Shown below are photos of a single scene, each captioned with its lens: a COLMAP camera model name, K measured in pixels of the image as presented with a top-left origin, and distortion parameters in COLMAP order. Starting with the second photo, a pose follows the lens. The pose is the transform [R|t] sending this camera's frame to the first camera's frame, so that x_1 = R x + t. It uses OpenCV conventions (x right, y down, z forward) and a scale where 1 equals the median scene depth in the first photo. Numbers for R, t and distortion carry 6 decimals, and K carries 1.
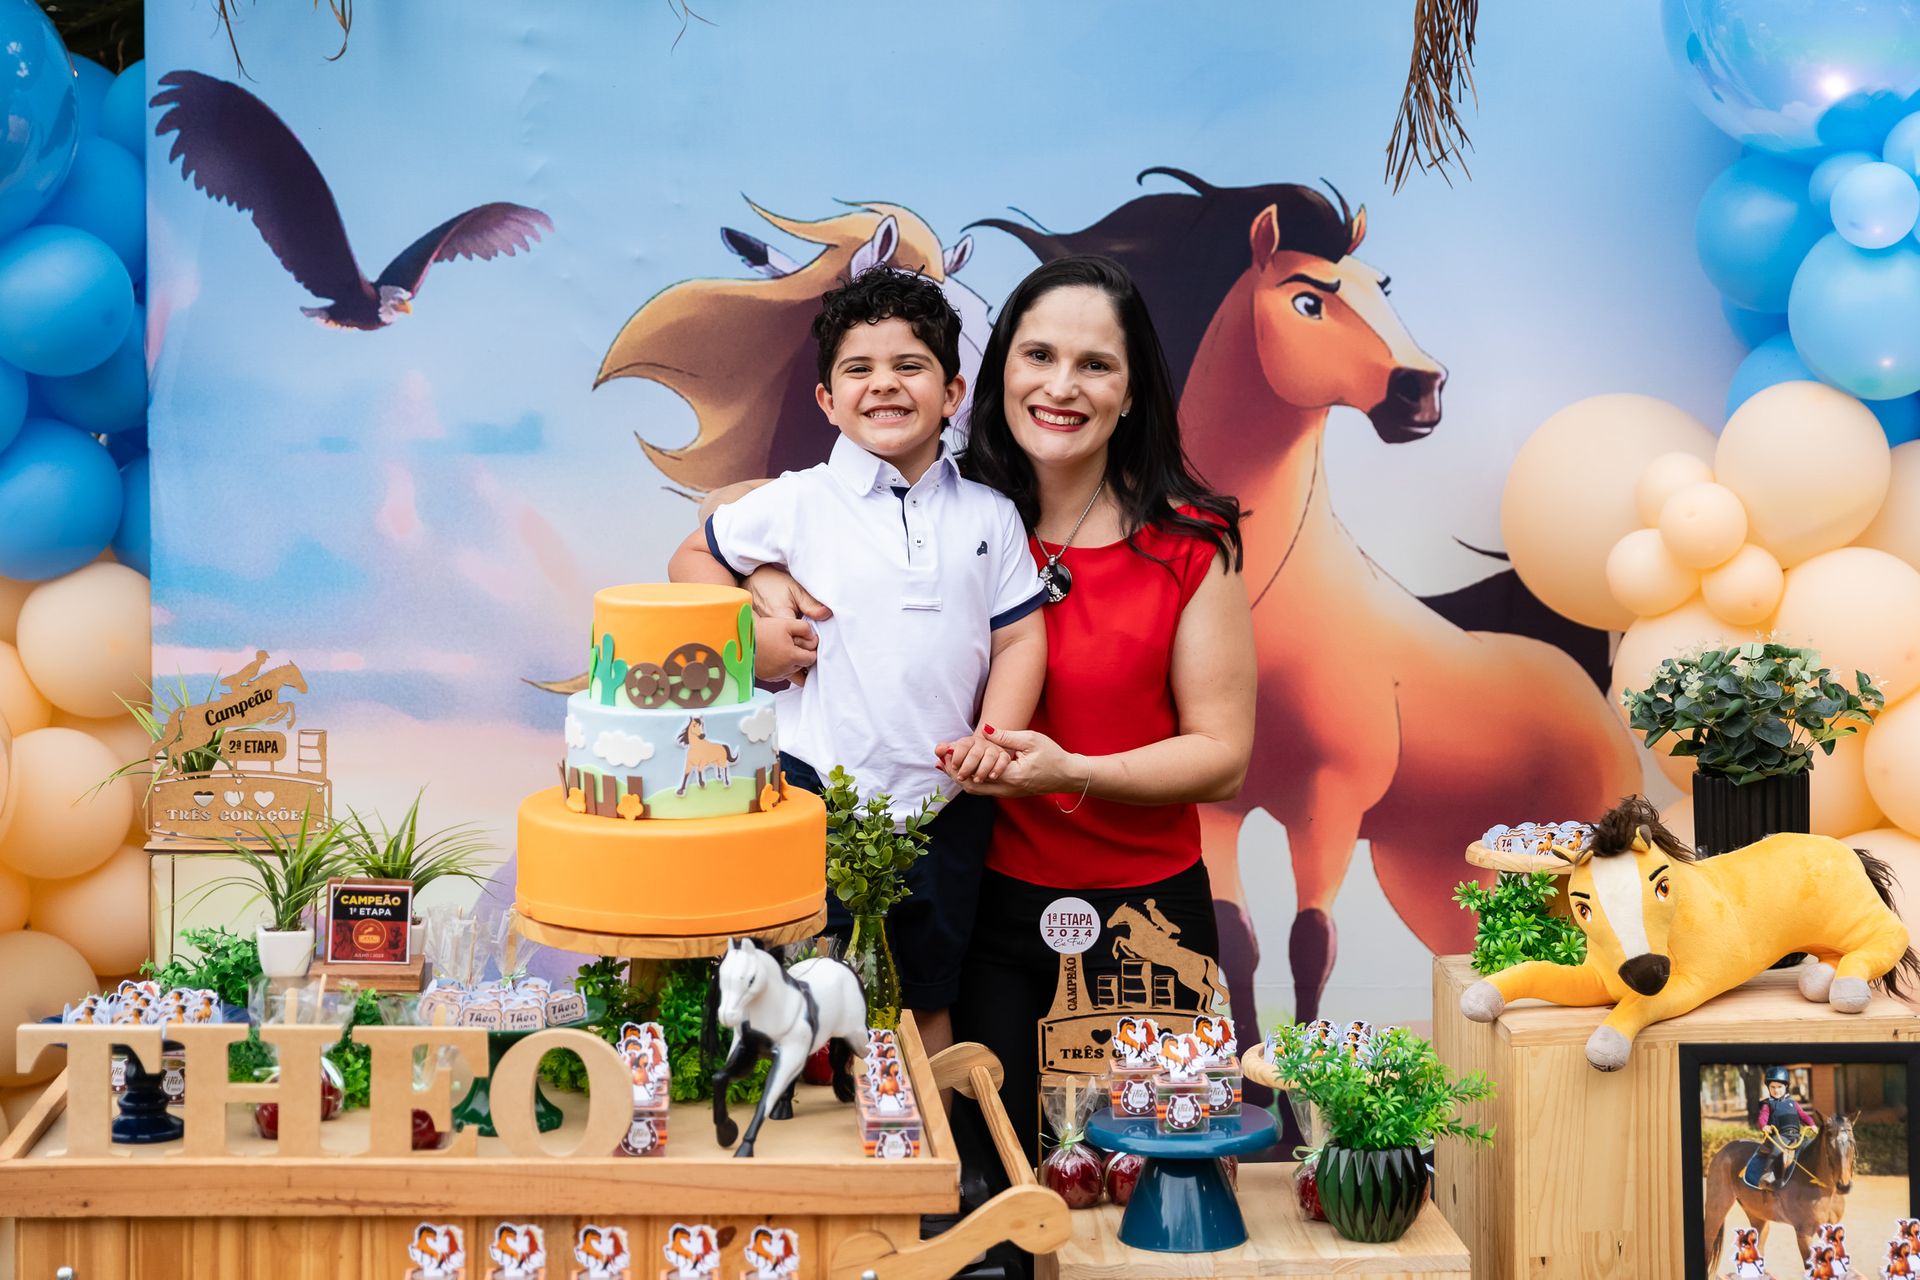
lens RADIAL K [[2911.5, 0, 960.0], [0, 2911.5, 640.0], [0, 0, 1]] dist [-0.026918, -0.020941]
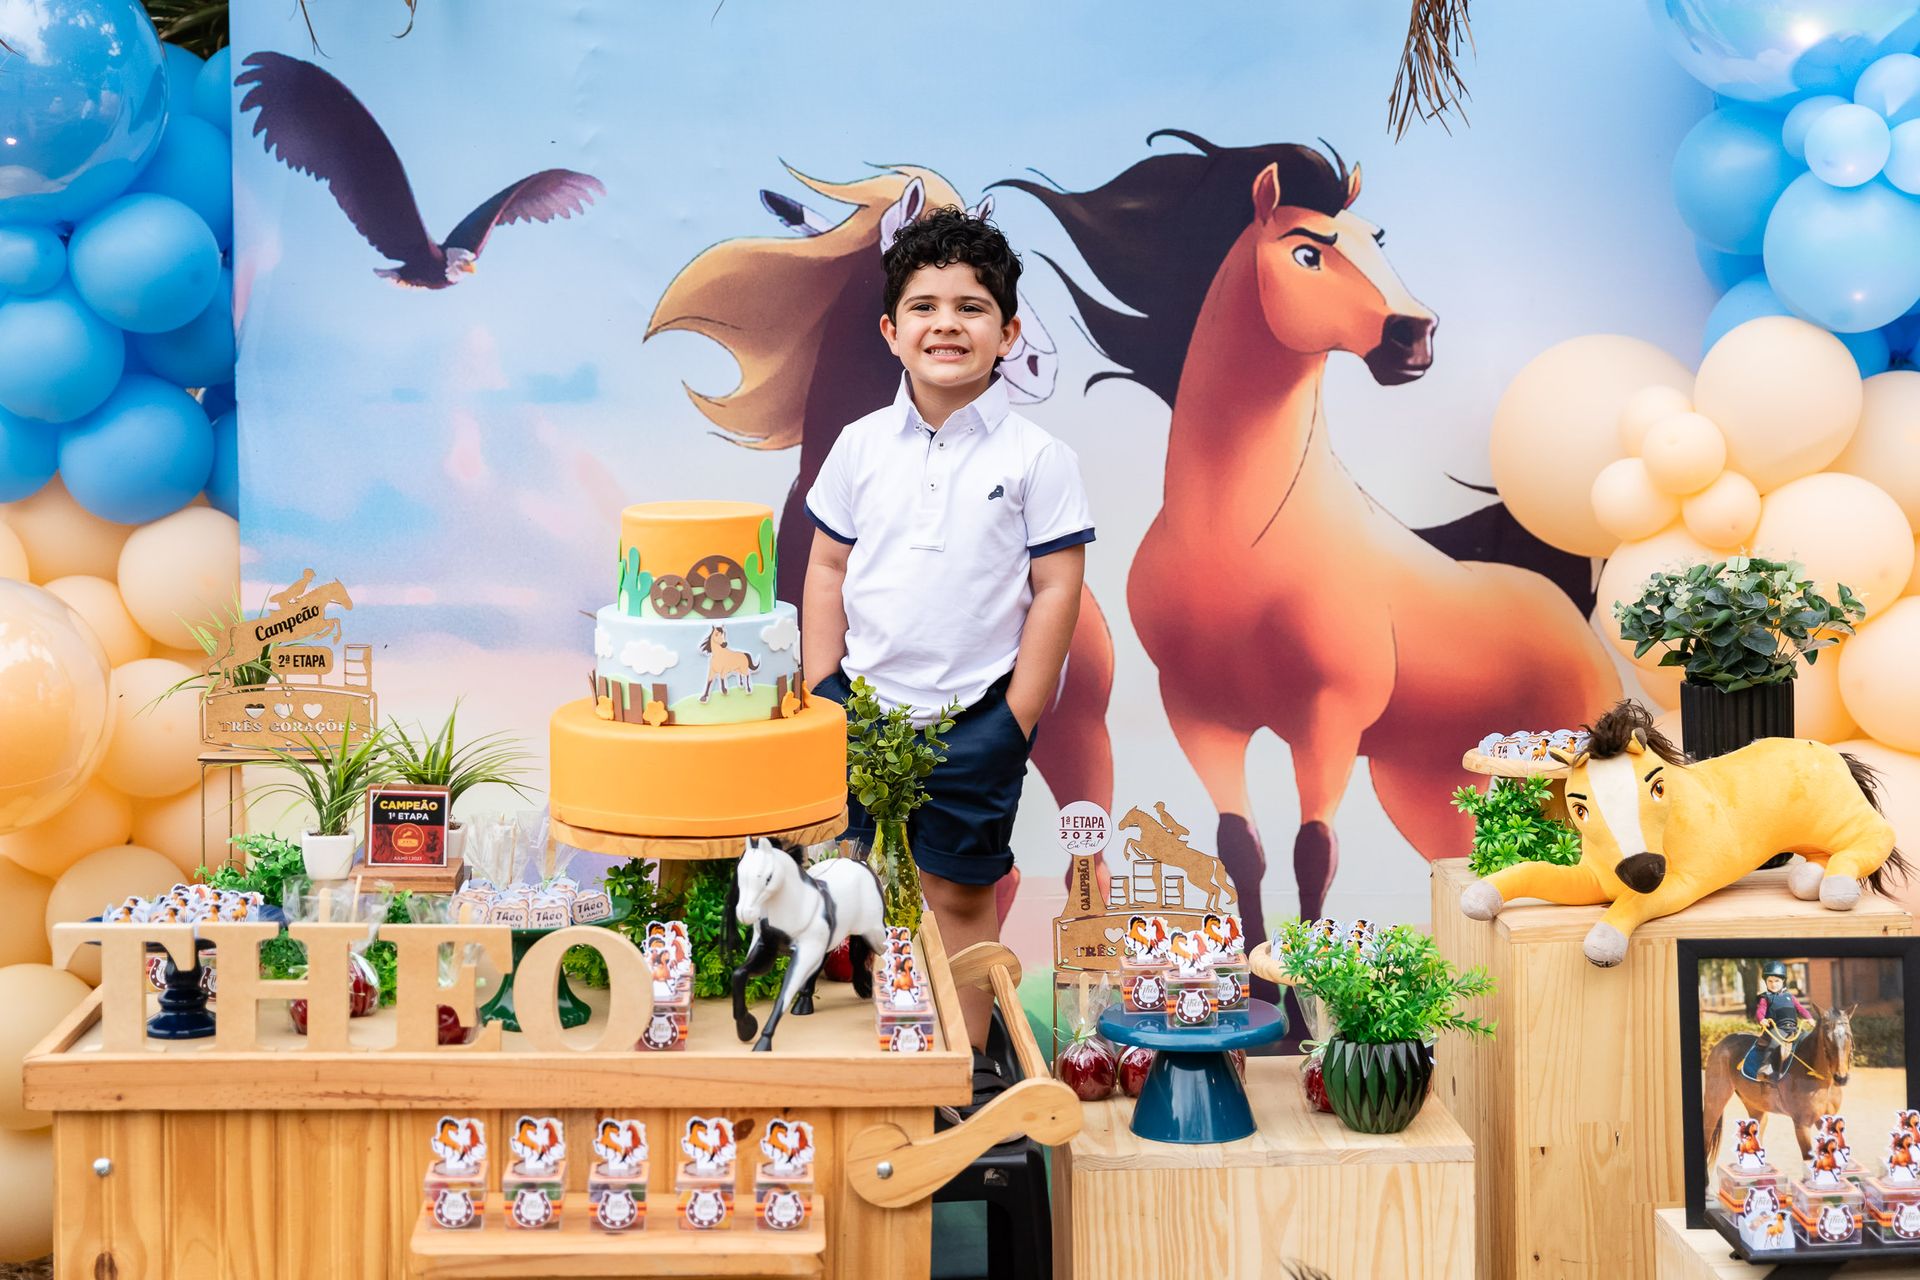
lens RADIAL K [[2325.3, 0, 960.0], [0, 2325.3, 640.0], [0, 0, 1]] dist [-0.020045, -0.007338]
pose [[0.999582, -0.006691, -0.028119, 0.018283], [0.006652, 0.999977, -0.001472, 0.032757], [0.028128, 0.001284, 0.999604, 0.173563]]
